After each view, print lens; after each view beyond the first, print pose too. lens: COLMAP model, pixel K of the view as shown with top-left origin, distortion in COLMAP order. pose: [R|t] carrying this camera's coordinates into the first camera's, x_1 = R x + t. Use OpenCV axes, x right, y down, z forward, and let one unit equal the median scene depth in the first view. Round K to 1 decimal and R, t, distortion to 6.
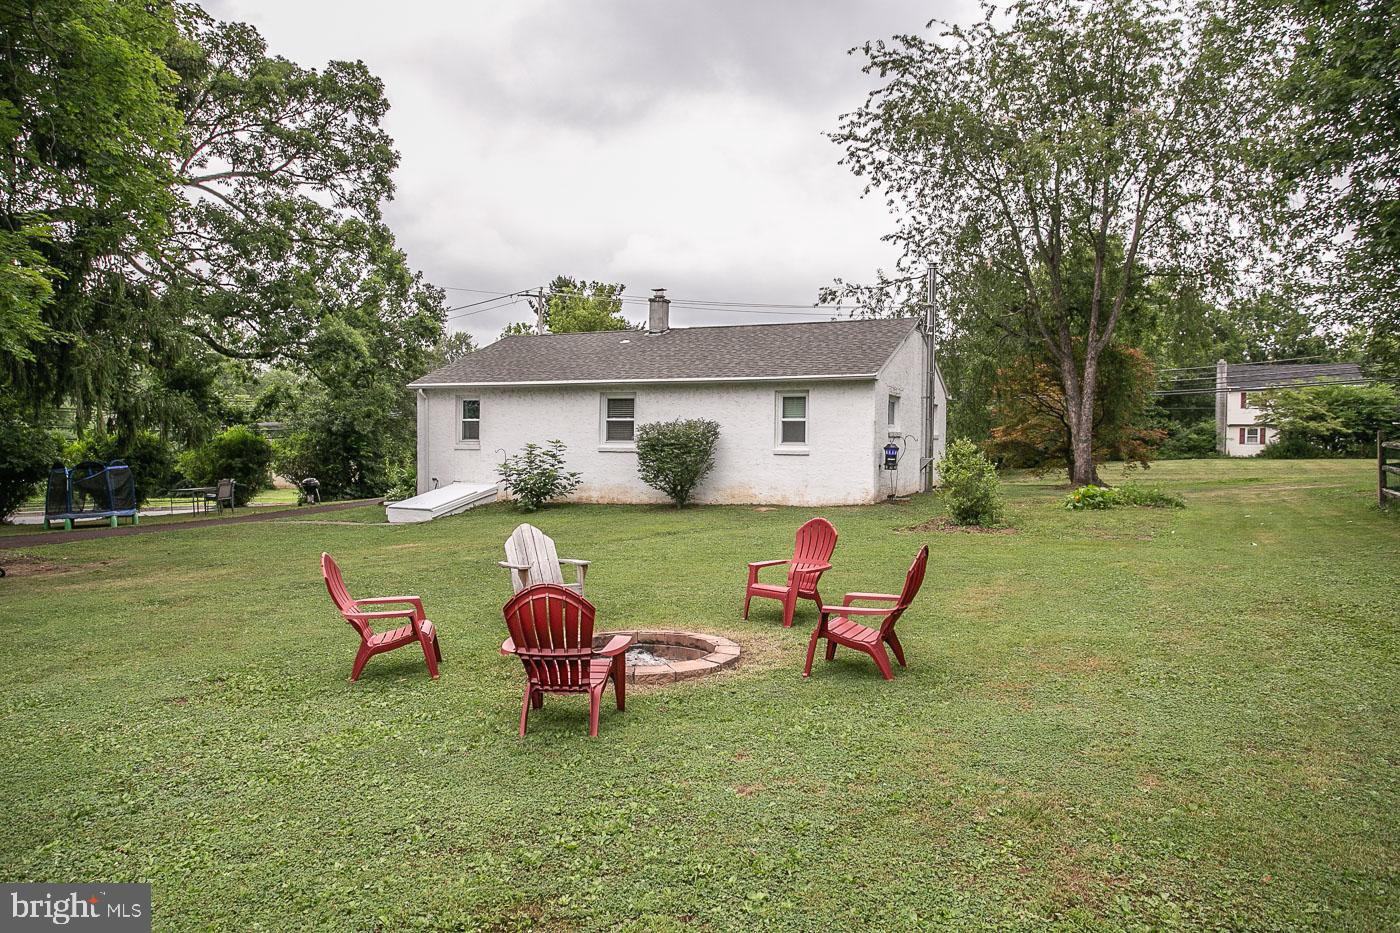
lens RADIAL K [[1030.7, 0, 700.9], [0, 1030.7, 470.6], [0, 0, 1]] dist [-0.004188, -0.000462]
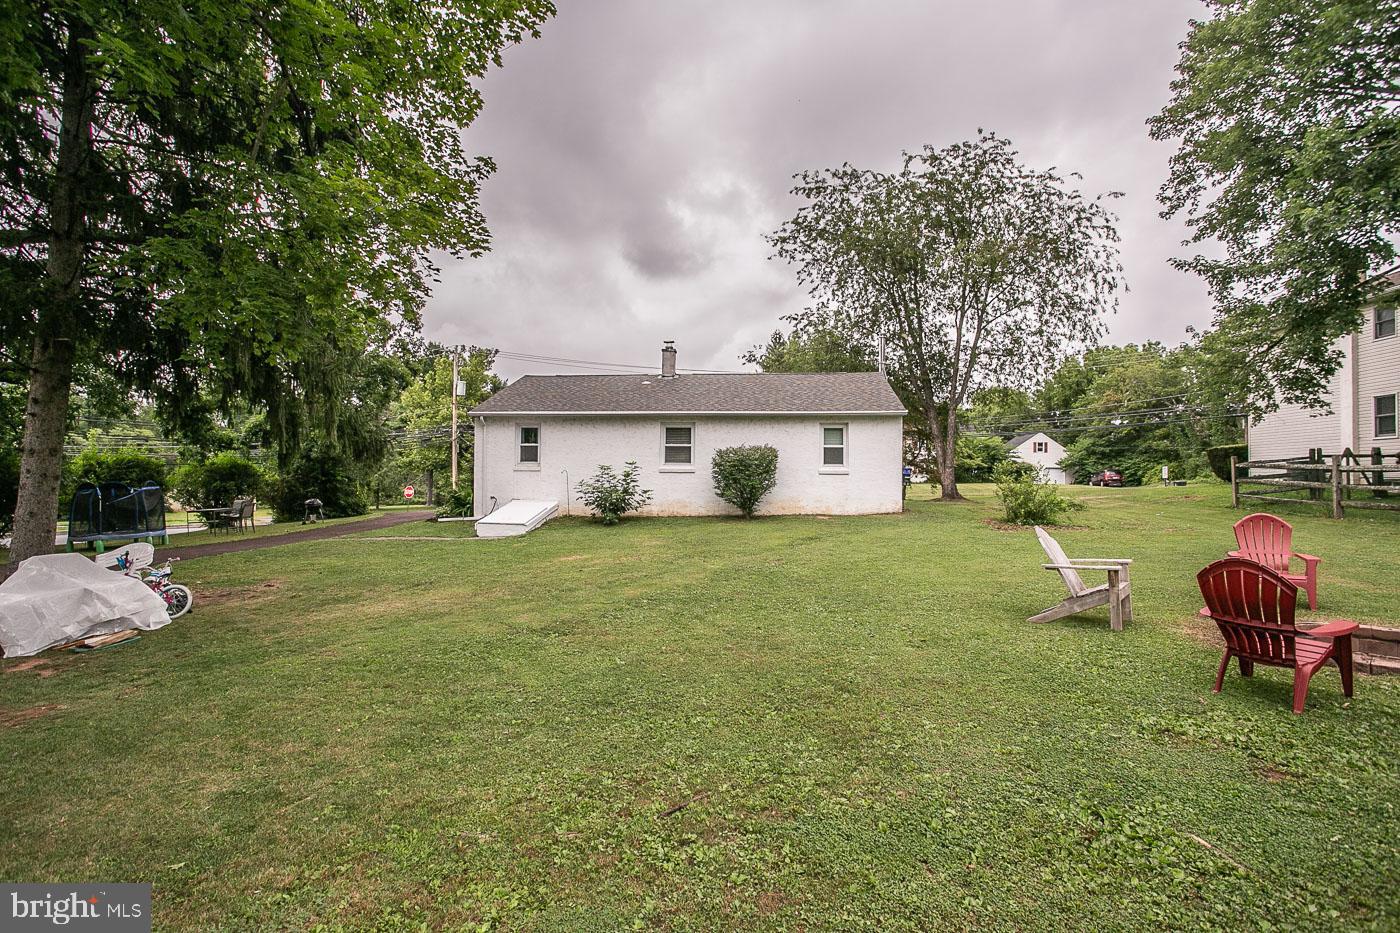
lens RADIAL K [[713.4, 0, 689.0], [0, 713.4, 471.1], [0, 0, 1]] dist [-0.051051, -0.000268]
pose [[0.947254, 0.003388, 0.320465, -0.327863], [0.007867, 0.999397, -0.033821, 0.008143], [-0.320386, 0.034558, 0.946656, 0.220027]]
